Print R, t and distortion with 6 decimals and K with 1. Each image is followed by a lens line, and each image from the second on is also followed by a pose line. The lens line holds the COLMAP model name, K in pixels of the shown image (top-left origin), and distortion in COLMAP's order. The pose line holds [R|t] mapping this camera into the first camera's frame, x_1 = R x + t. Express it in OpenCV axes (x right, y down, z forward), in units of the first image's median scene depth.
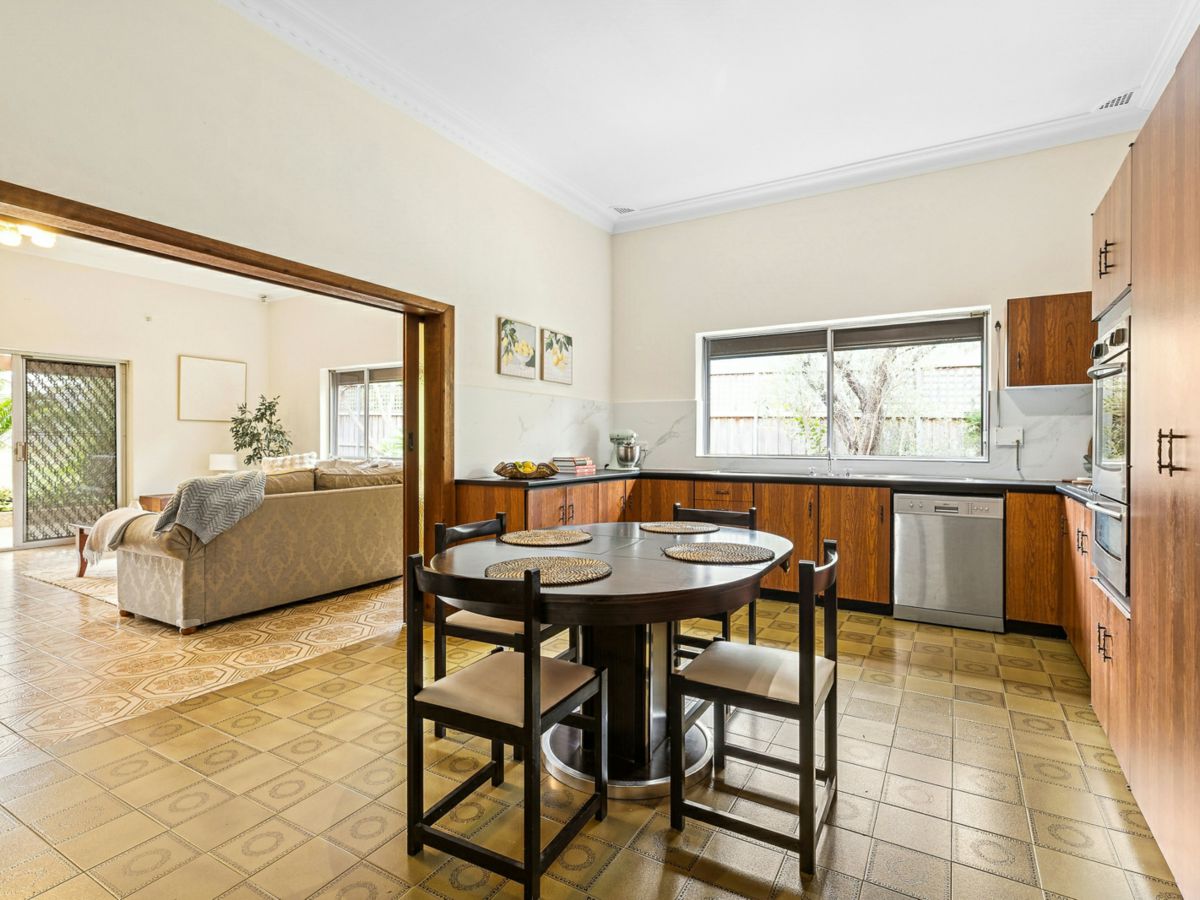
lens RADIAL K [[590.7, 0, 600.0], [0, 590.7, 450.0], [0, 0, 1]] dist [-0.000386, -0.000520]
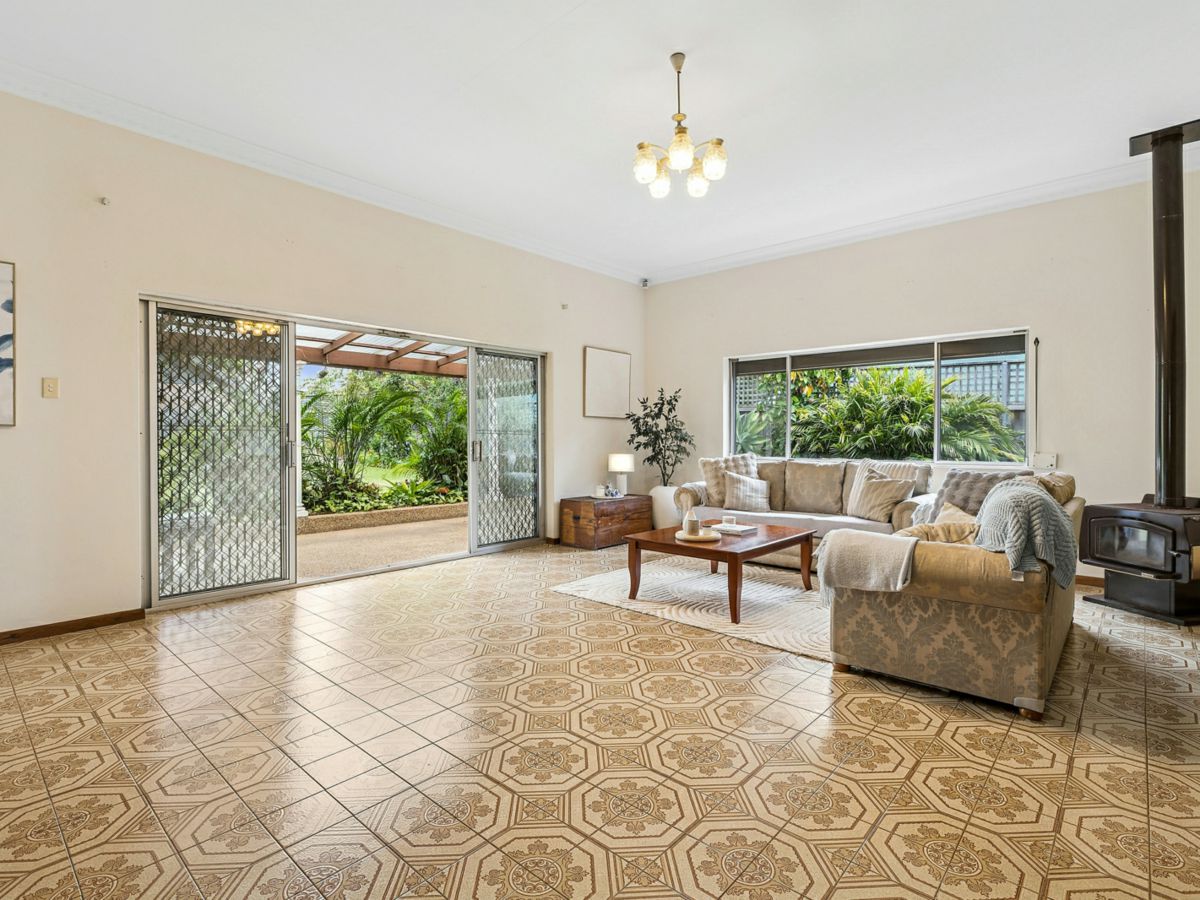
lens RADIAL K [[590.7, 0, 600.0], [0, 590.7, 450.0], [0, 0, 1]] dist [-0.000386, -0.000520]
pose [[0.981516, 0.002667, -0.191361, -0.495978], [-0.001551, 0.999981, 0.005984, -0.003923], [0.191373, -0.005577, 0.981502, 0.096668]]
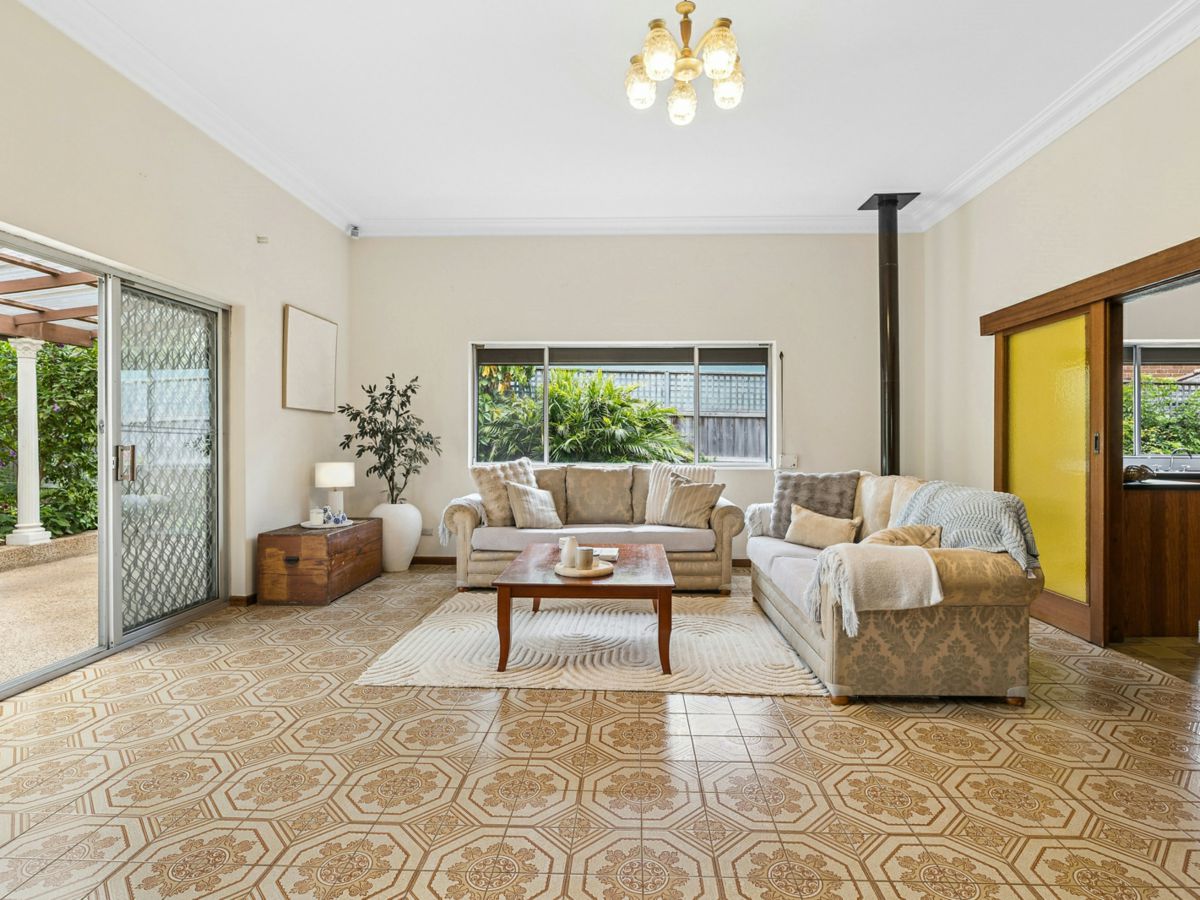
lens RADIAL K [[627.4, 0, 604.5], [0, 627.4, 442.1], [0, 0, 1]] dist [-0.004953, -0.000300]
pose [[0.876263, -0.000242, 0.481833, -0.712217], [0.004963, 0.999951, -0.008524, -0.007168], [-0.481808, 0.009860, 0.876222, 0.251629]]
